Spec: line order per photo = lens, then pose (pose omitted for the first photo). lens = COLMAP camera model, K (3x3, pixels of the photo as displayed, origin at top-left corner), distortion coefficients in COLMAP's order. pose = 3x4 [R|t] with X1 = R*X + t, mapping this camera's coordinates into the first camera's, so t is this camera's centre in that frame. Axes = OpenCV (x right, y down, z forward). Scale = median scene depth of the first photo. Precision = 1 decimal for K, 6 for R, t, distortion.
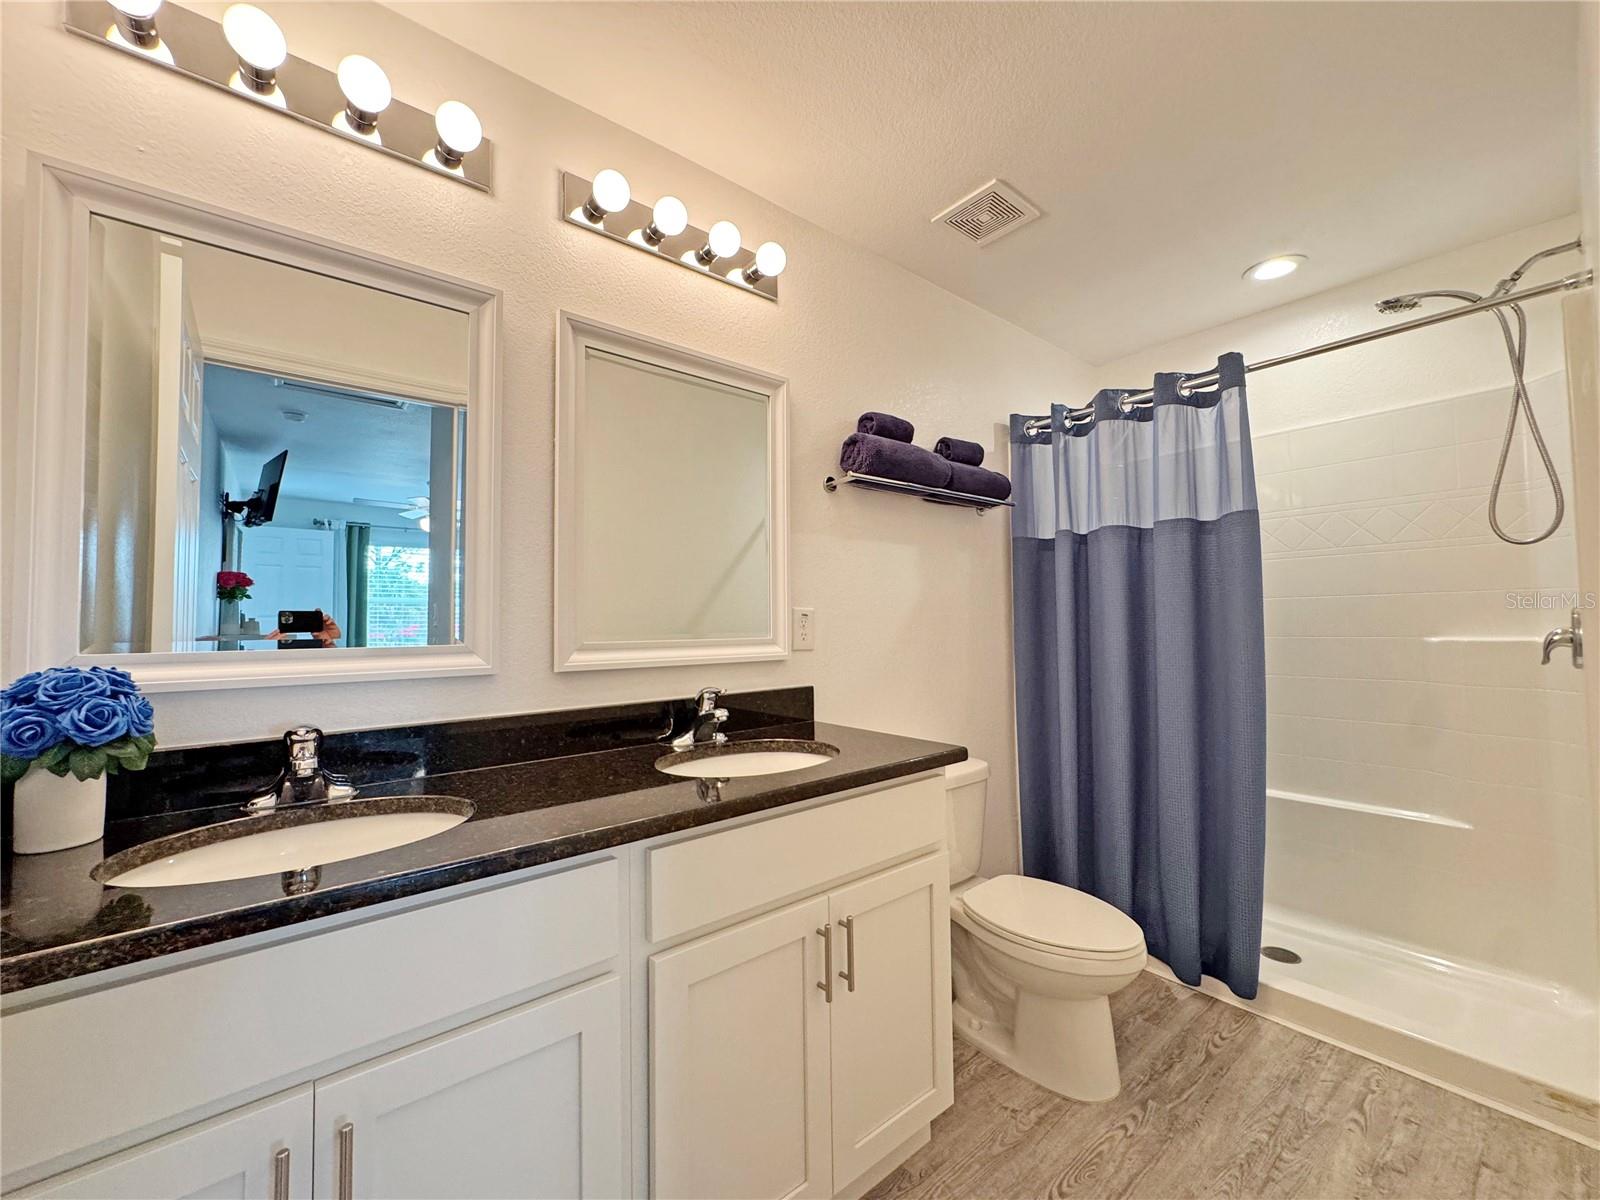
lens RADIAL K [[638.2, 0, 801.8], [0, 638.2, 598.2], [0, 0, 1]] dist [-0.003307, 0.001195]
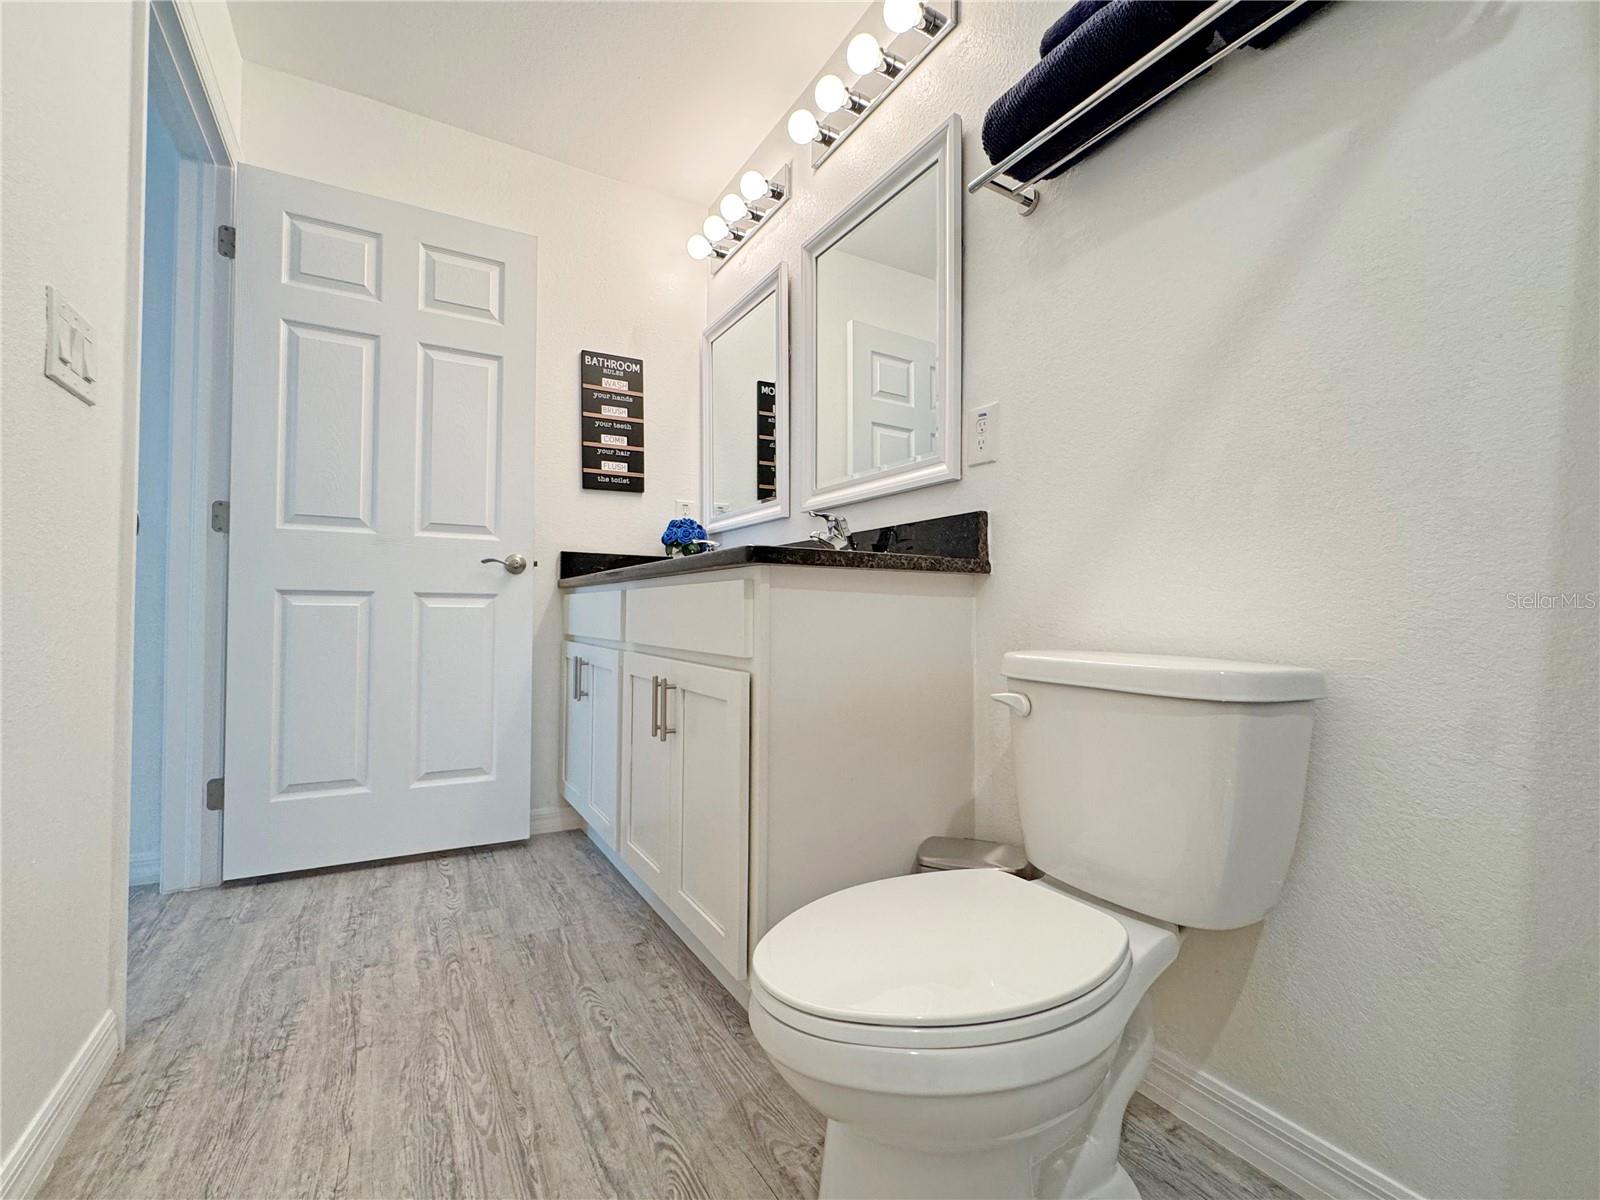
lens RADIAL K [[727.4, 0, 823.2], [0, 727.4, 592.3], [0, 0, 1]] dist [0.002622, 0.000200]
pose [[-0.150337, -0.016330, -0.988500, 0.954371], [0.043112, 0.998804, -0.023057, 0.269568], [0.987694, -0.046083, -0.149453, 1.057172]]
